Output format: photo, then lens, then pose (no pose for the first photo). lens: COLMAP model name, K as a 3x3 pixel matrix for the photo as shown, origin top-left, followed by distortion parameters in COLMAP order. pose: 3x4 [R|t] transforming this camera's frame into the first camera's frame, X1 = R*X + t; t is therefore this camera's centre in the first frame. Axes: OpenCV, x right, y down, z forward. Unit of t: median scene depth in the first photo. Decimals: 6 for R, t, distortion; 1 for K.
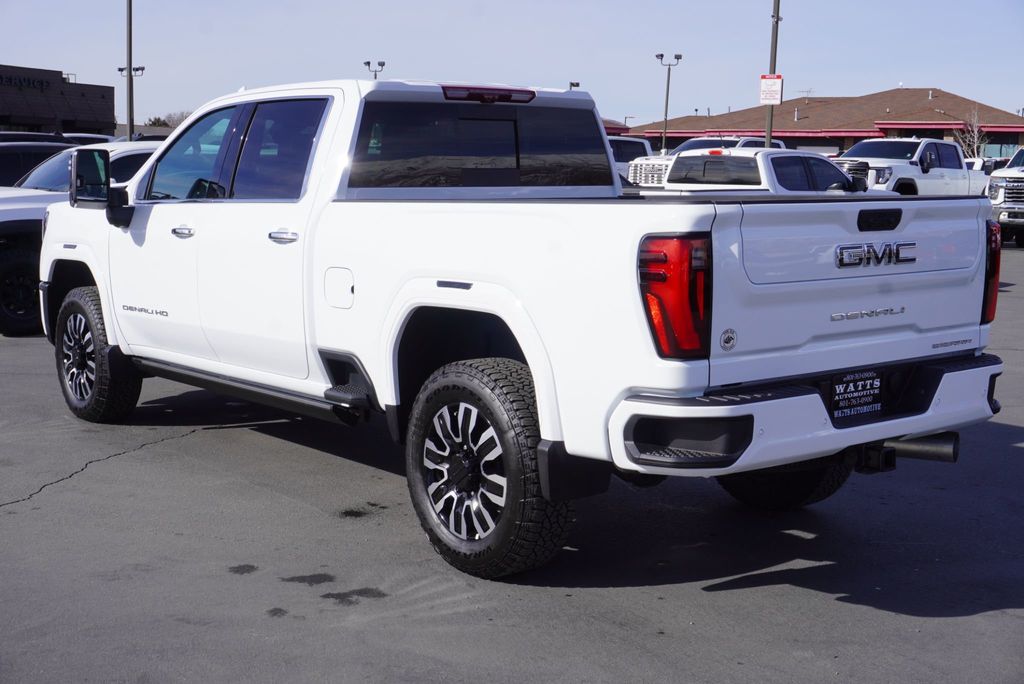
lens RADIAL K [[1331.8, 0, 512.0], [0, 1331.8, 342.0], [0, 0, 1]] dist [0.010769, 0.023361]
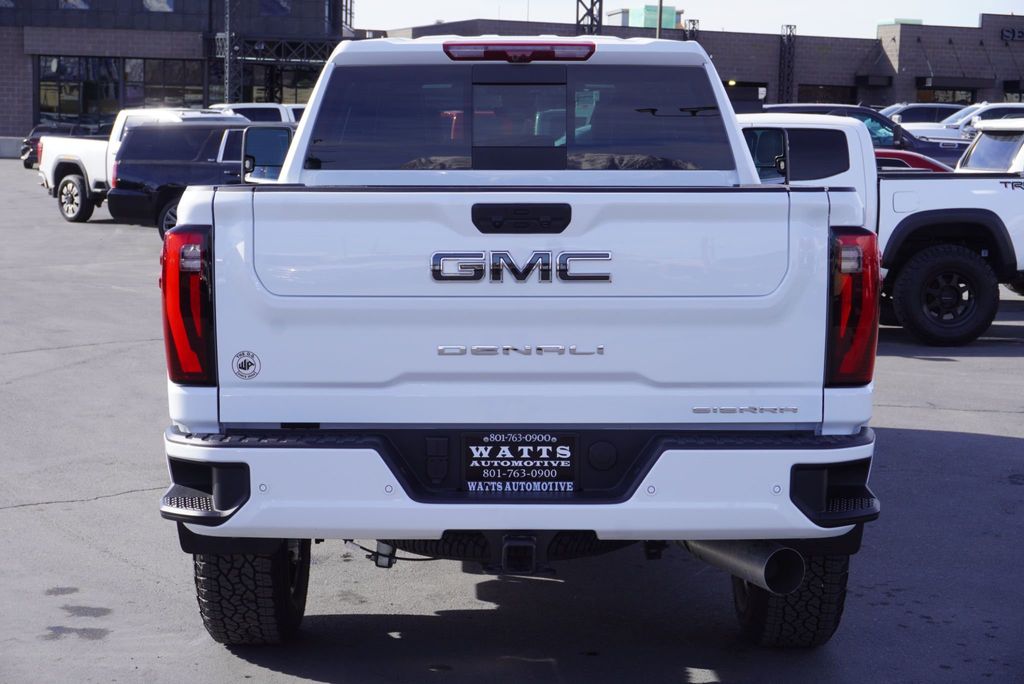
lens RADIAL K [[1779.8, 0, 512.0], [0, 1779.8, 342.0], [0, 0, 1]] dist [0.010567, 0.084188]
pose [[0.787640, 0.066828, -0.612501, 0.833313], [-0.080355, 0.996752, 0.005421, -0.030015], [0.610874, 0.044948, 0.790451, 0.247634]]
